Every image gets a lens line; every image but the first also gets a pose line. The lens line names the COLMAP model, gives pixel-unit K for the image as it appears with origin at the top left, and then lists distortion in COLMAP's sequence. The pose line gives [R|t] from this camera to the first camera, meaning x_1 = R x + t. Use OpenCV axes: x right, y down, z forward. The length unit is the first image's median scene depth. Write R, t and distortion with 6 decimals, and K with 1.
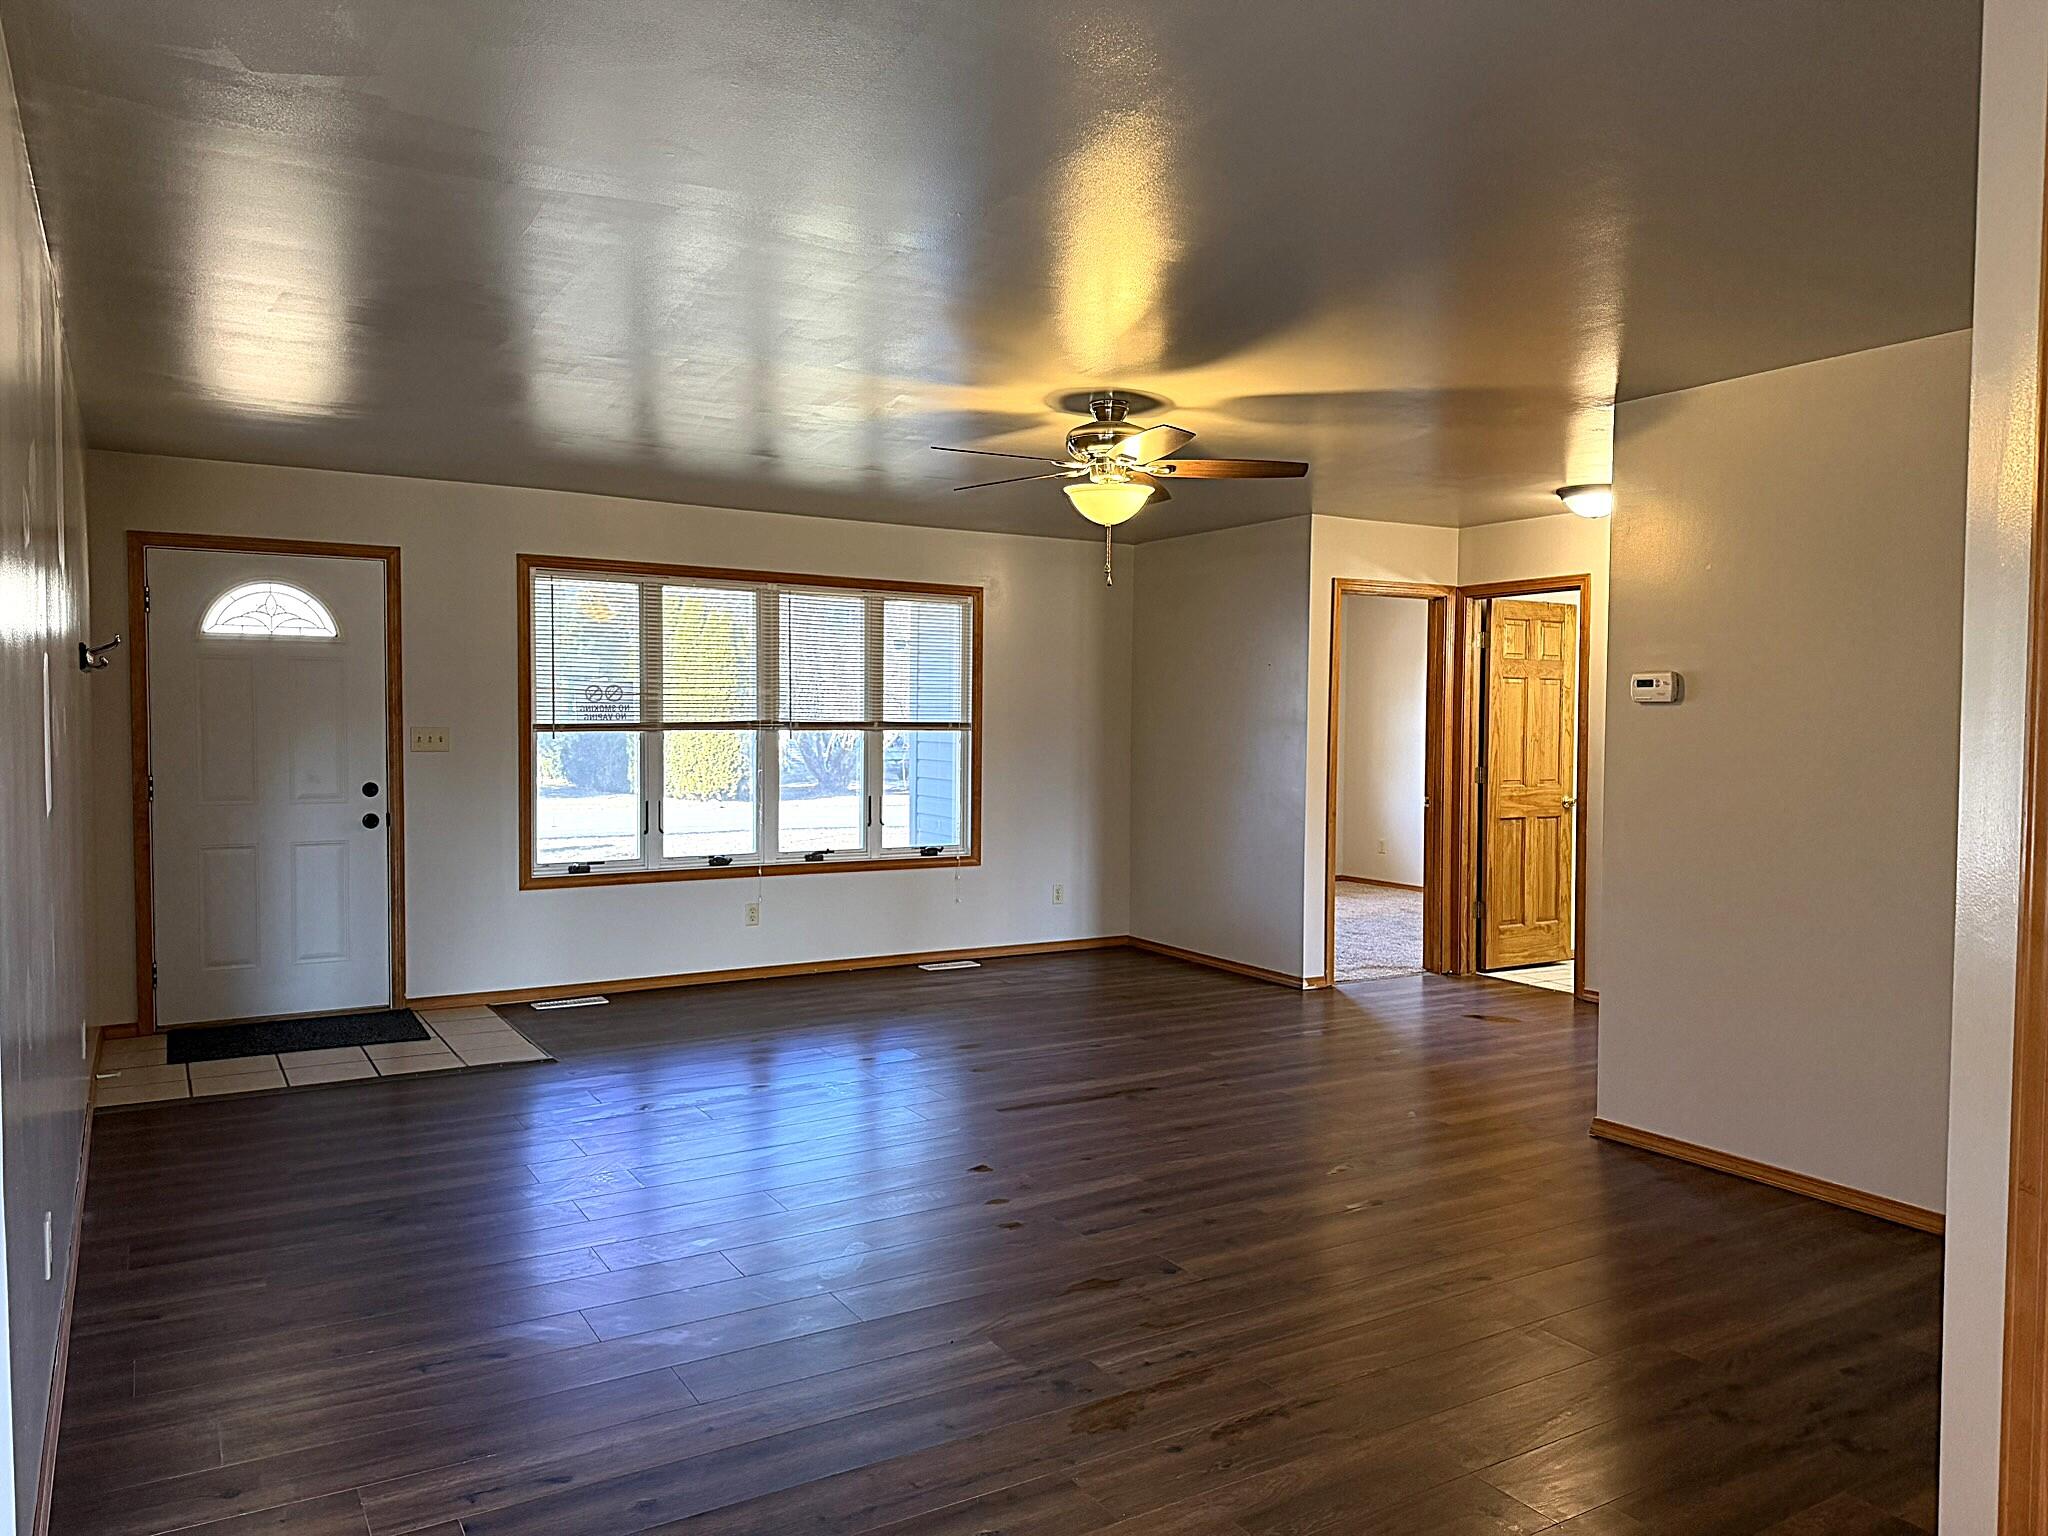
lens RADIAL K [[1448.6, 0, 1014.4], [0, 1448.6, 771.8], [0, 0, 1]] dist [0.076883, -0.186097]
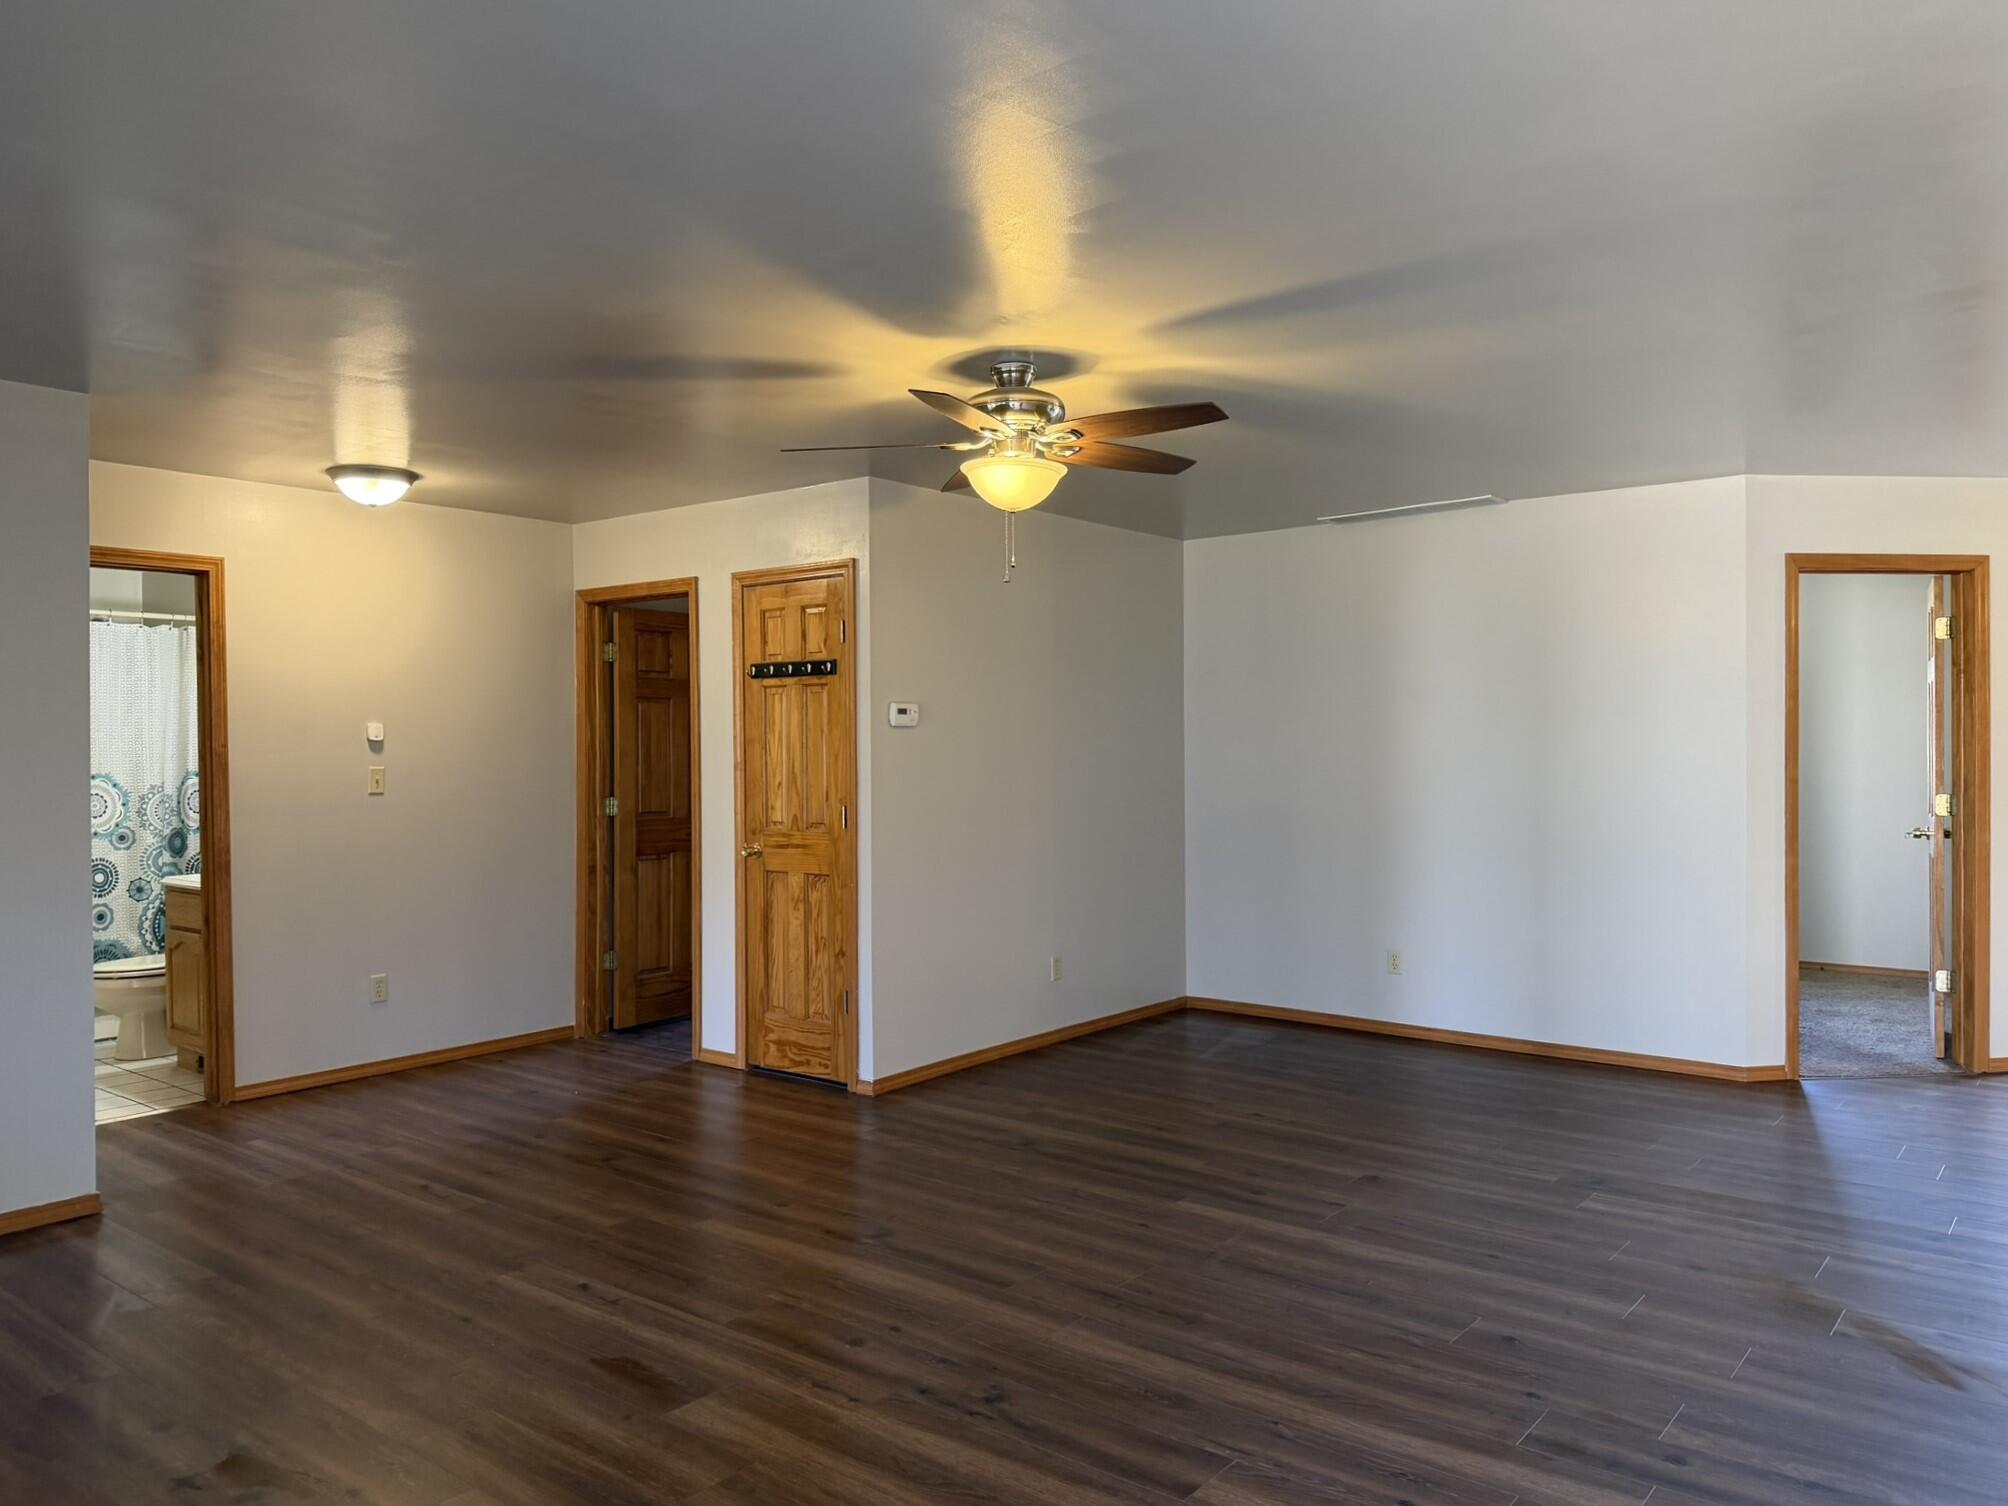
lens RADIAL K [[1394.1, 0, 1004.0], [0, 1394.1, 753.0], [0, 0, 1]] dist [0.003736, 0.000615]
pose [[-0.344567, -0.015128, 0.938640, -0.699869], [0.041063, 0.998670, 0.031169, -0.056671], [-0.937863, 0.049284, -0.343488, 1.307204]]
